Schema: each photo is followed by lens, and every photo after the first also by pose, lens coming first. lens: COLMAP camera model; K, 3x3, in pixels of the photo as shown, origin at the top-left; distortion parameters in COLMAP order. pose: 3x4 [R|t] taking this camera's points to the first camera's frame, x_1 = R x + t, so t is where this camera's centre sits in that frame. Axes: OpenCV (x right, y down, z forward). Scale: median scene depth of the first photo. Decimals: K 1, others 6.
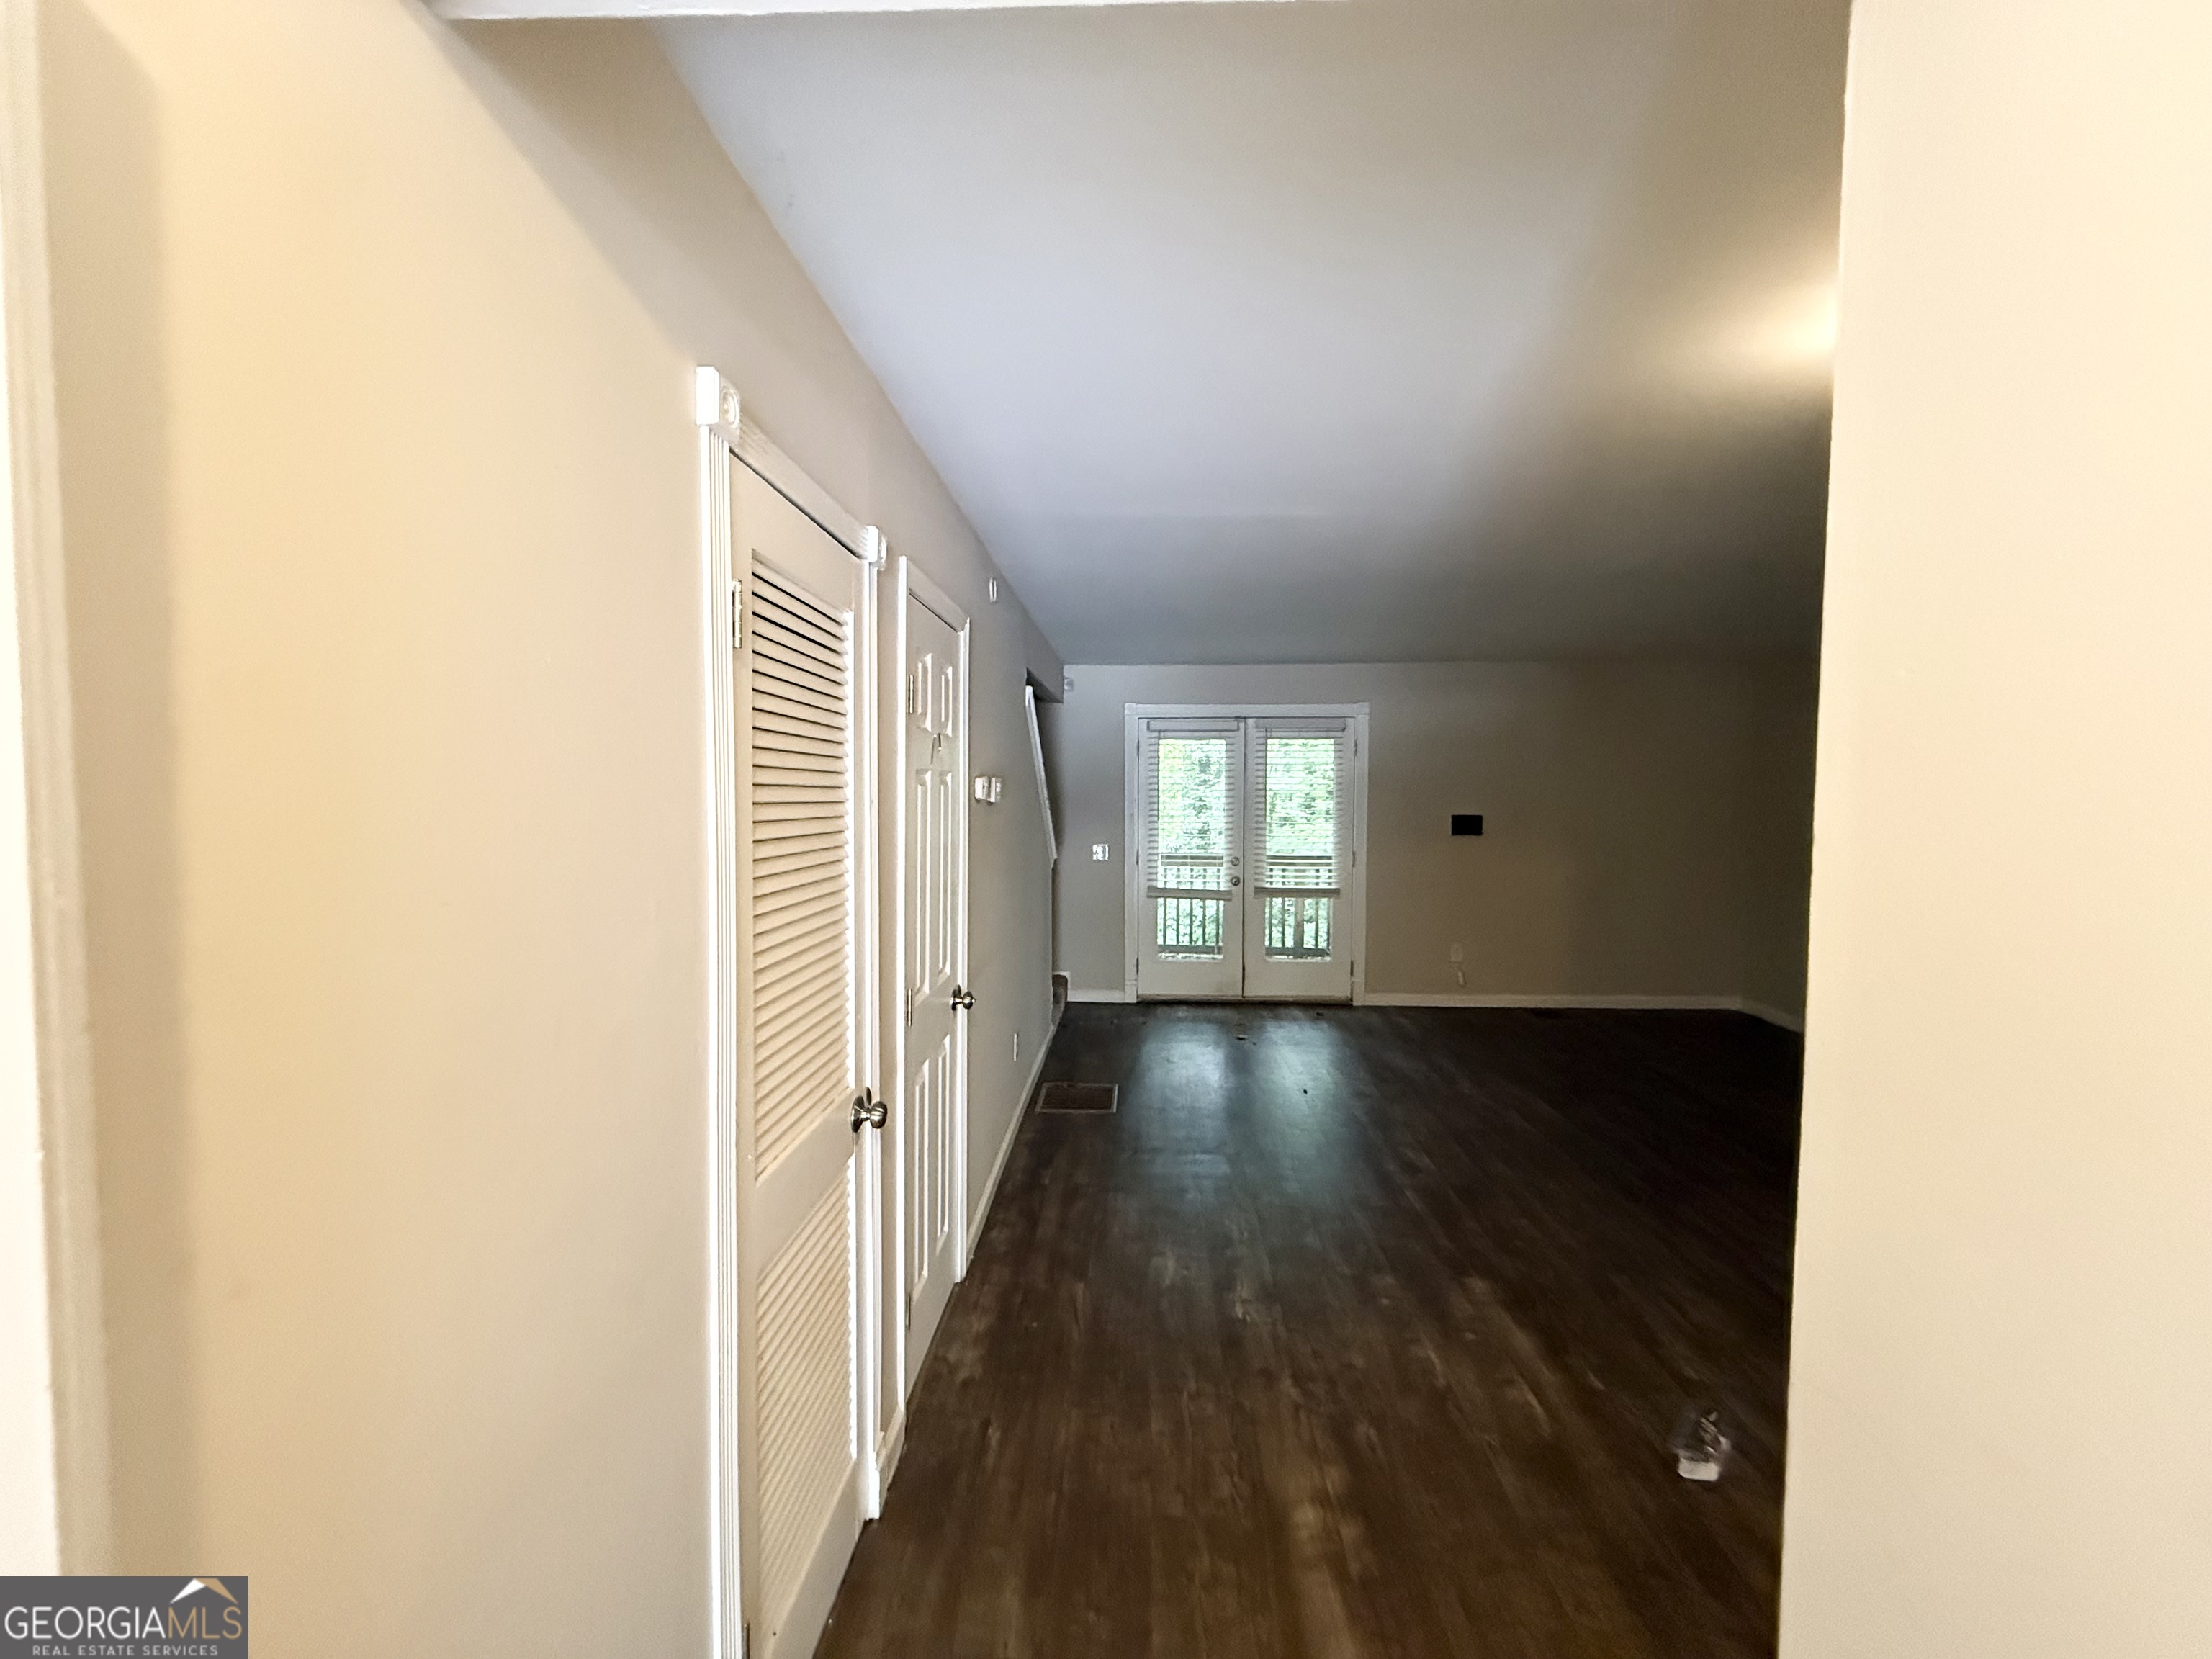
lens RADIAL K [[900.7, 0, 1113.4], [0, 900.7, 822.1], [0, 0, 1]] dist [0.001032, 0.000574]
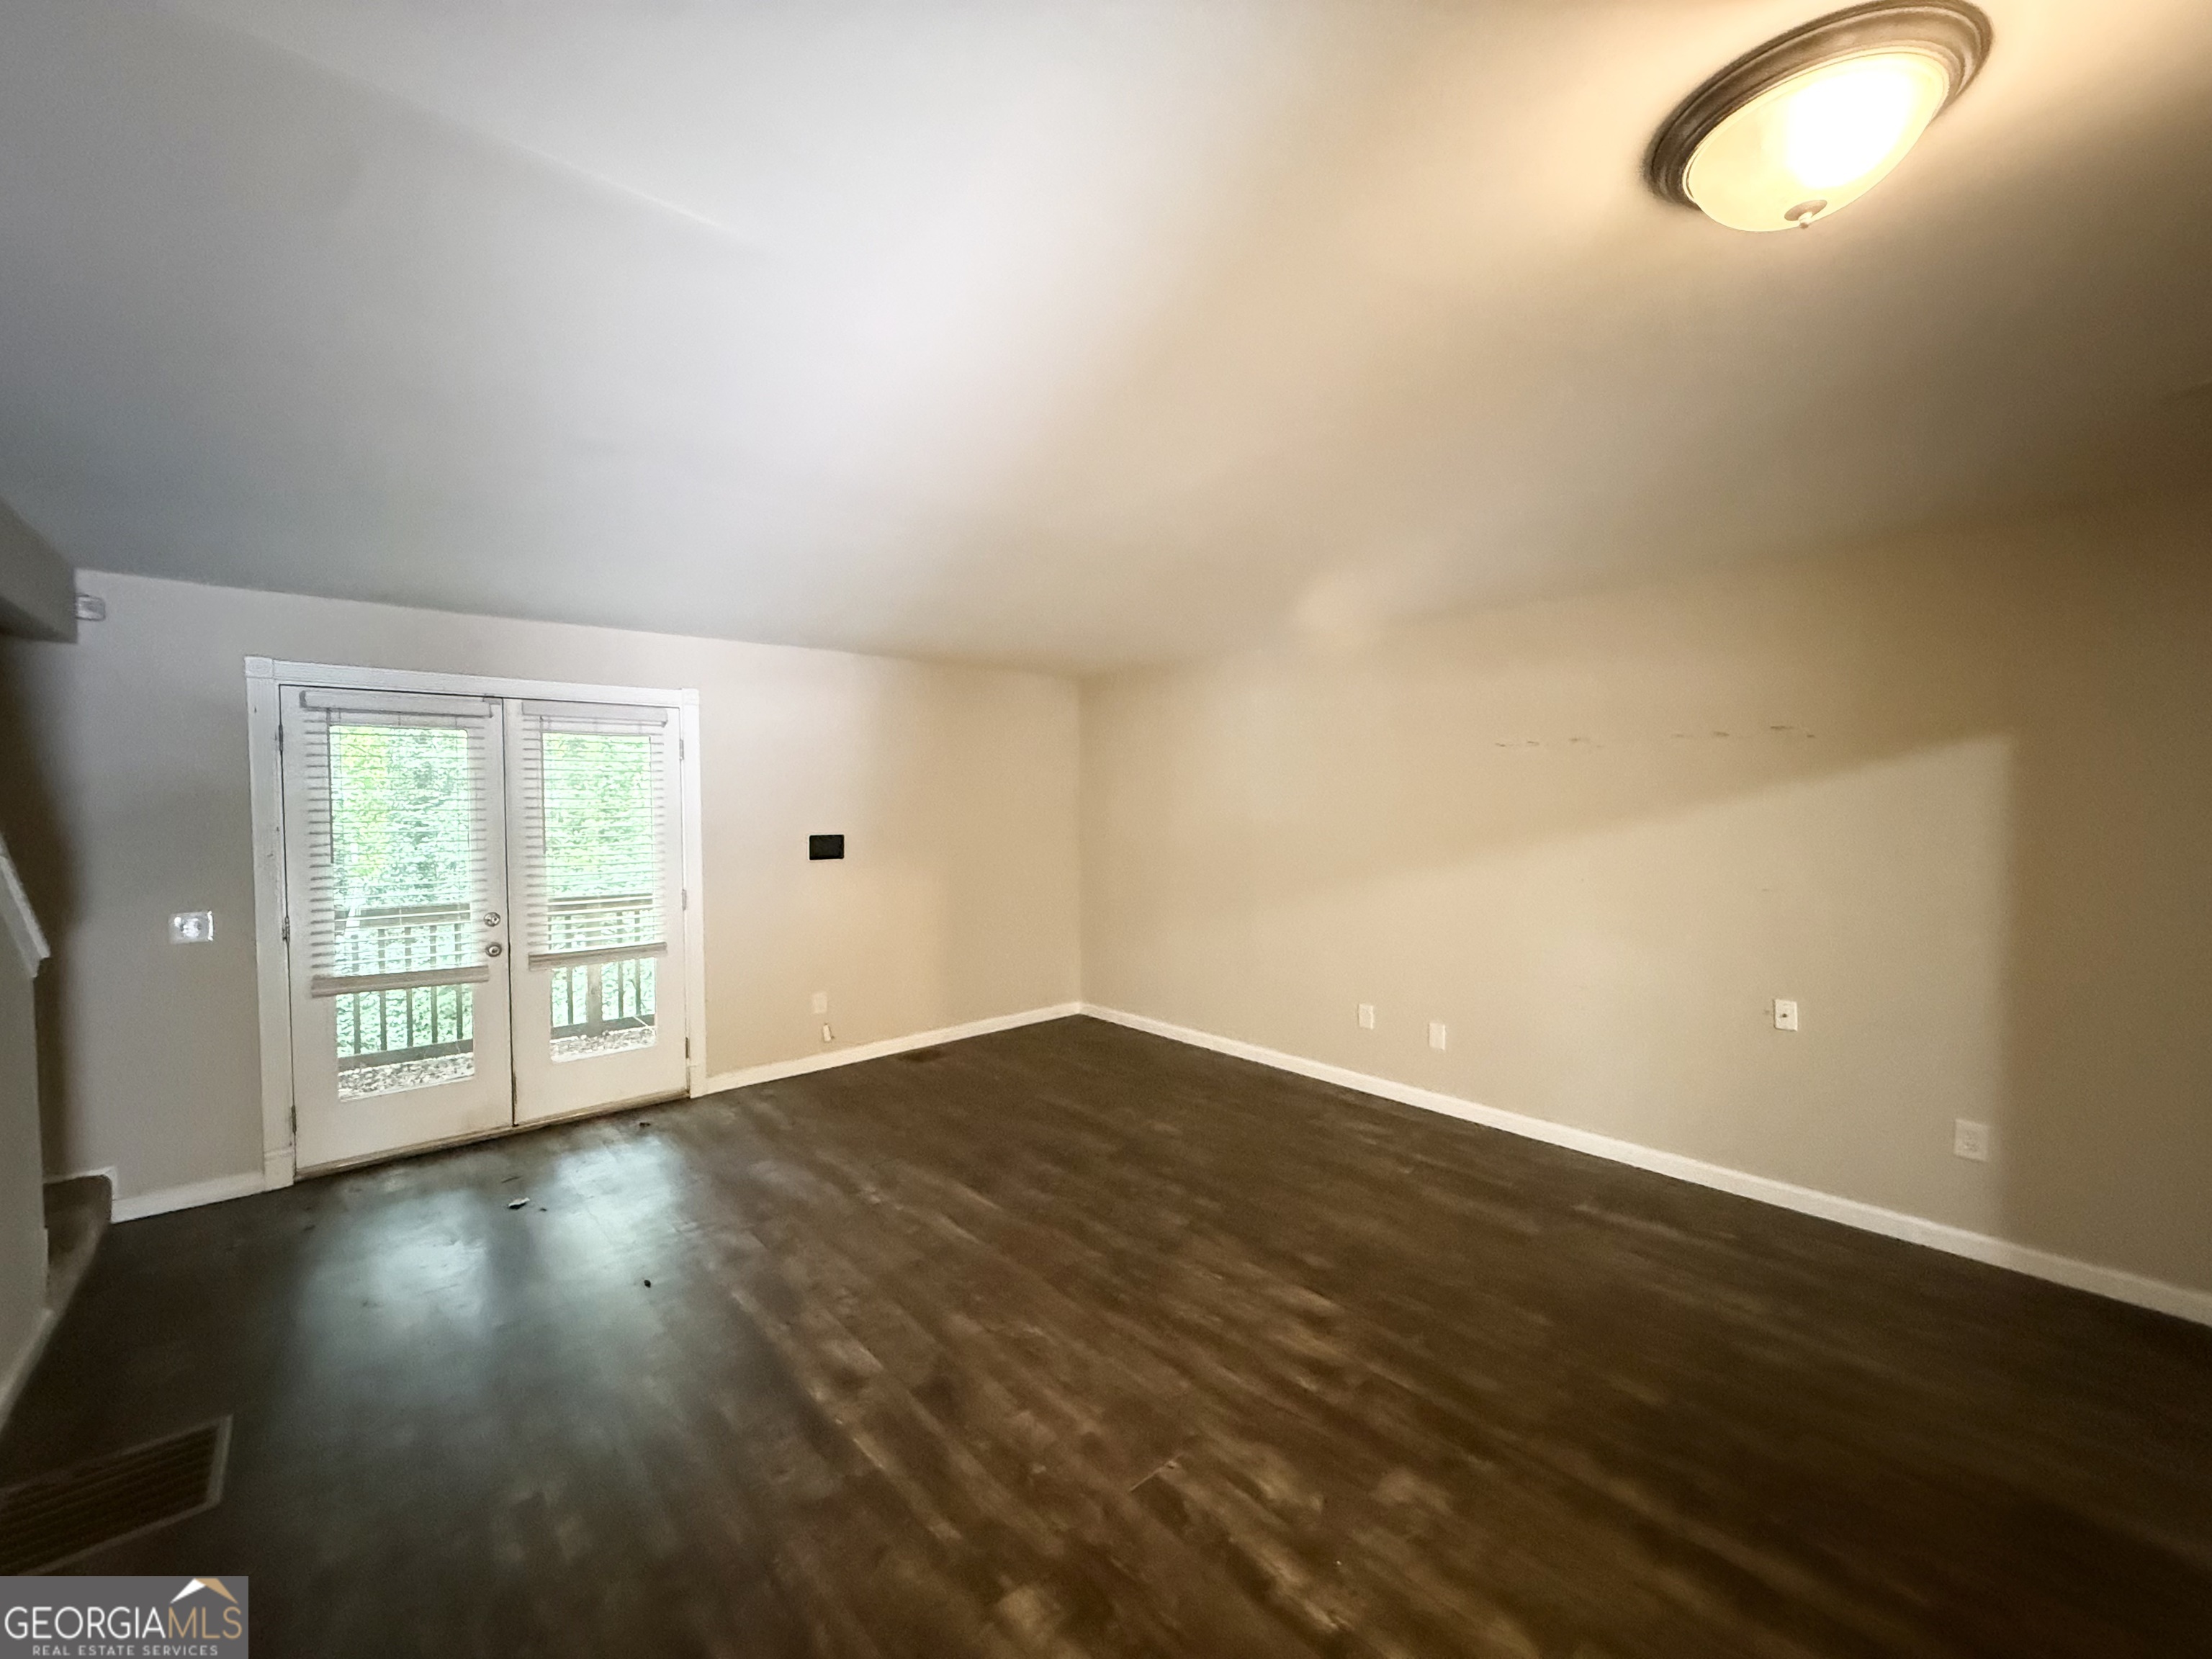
lens RADIAL K [[900.7, 0, 1113.4], [0, 900.7, 822.1], [0, 0, 1]] dist [0.001032, 0.000574]
pose [[0.728770, -0.024979, 0.684303, 0.019640], [0.037725, 0.999281, -0.003699, -0.006866], [-0.683719, 0.028511, 0.729188, 0.223781]]
